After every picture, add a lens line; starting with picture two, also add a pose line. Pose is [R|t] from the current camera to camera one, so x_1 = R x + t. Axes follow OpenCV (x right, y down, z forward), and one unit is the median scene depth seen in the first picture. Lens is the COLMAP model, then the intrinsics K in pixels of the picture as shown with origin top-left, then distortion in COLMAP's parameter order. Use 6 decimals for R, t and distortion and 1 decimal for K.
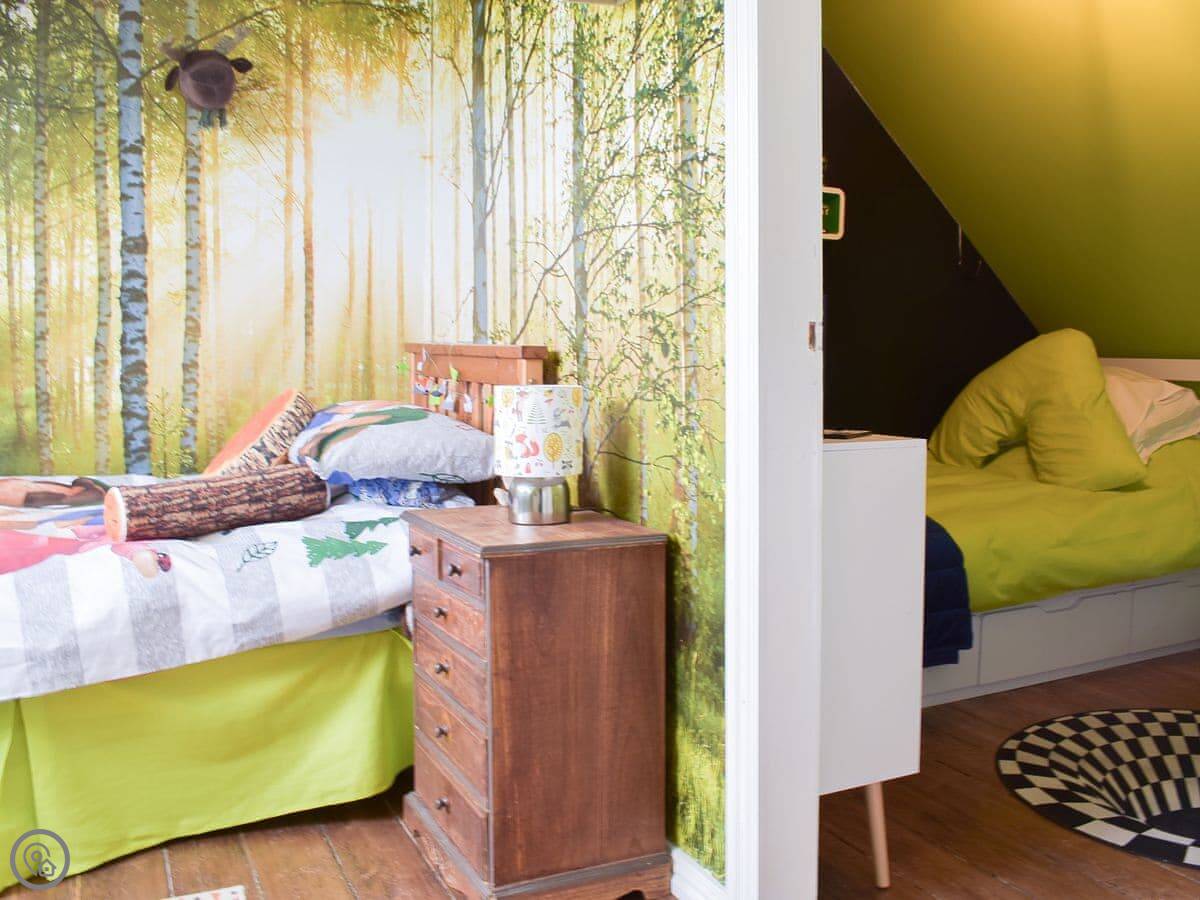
lens RADIAL K [[930.4, 0, 603.8], [0, 930.4, 449.2], [0, 0, 1]] dist [-0.077398, 0.010298]
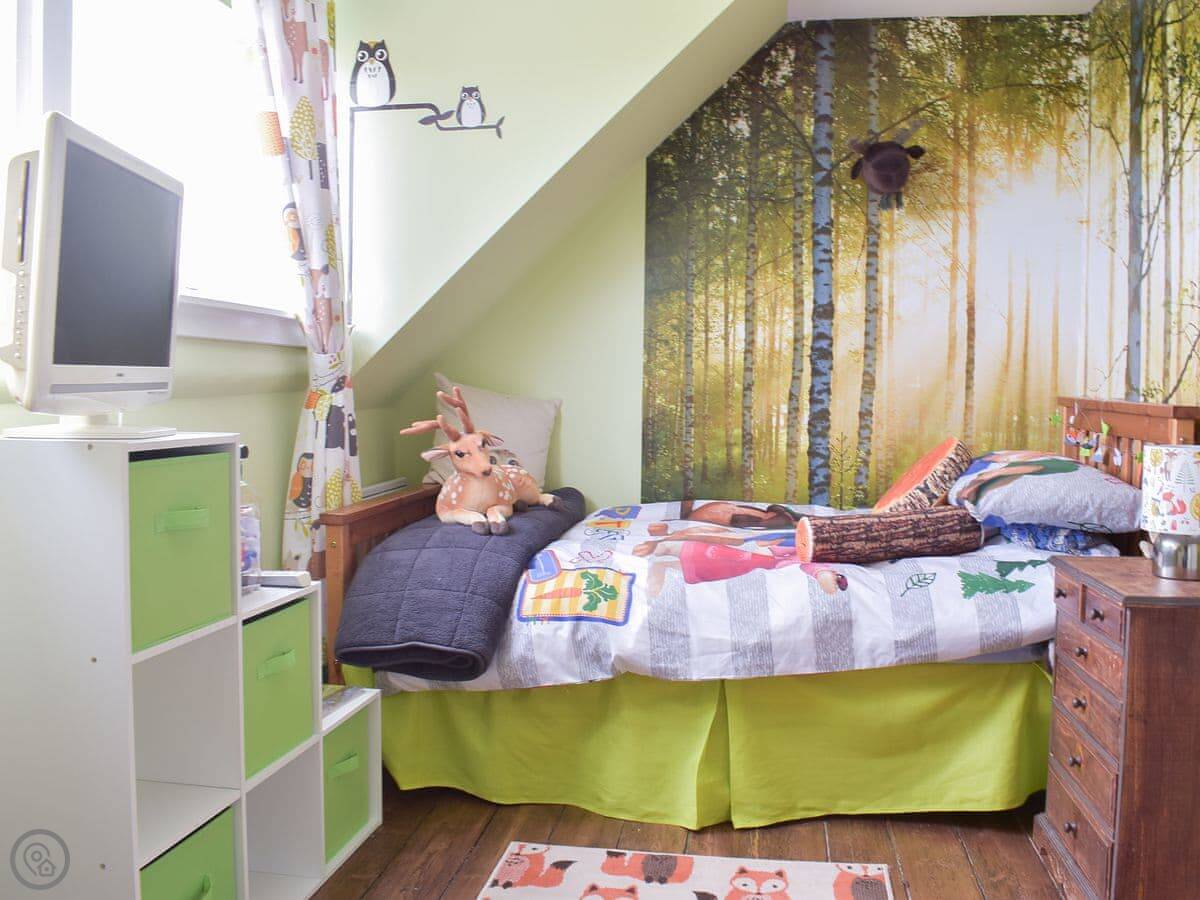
lens RADIAL K [[1126.2, 0, 629.6], [0, 1126.2, 434.1], [0, 0, 1]] dist [-0.096860, 0.000000]
pose [[0.845987, 0.035814, -0.532000, 0.053061], [-0.041131, 0.999152, 0.001856, -0.057502], [0.531615, 0.020312, 0.846743, -0.368747]]
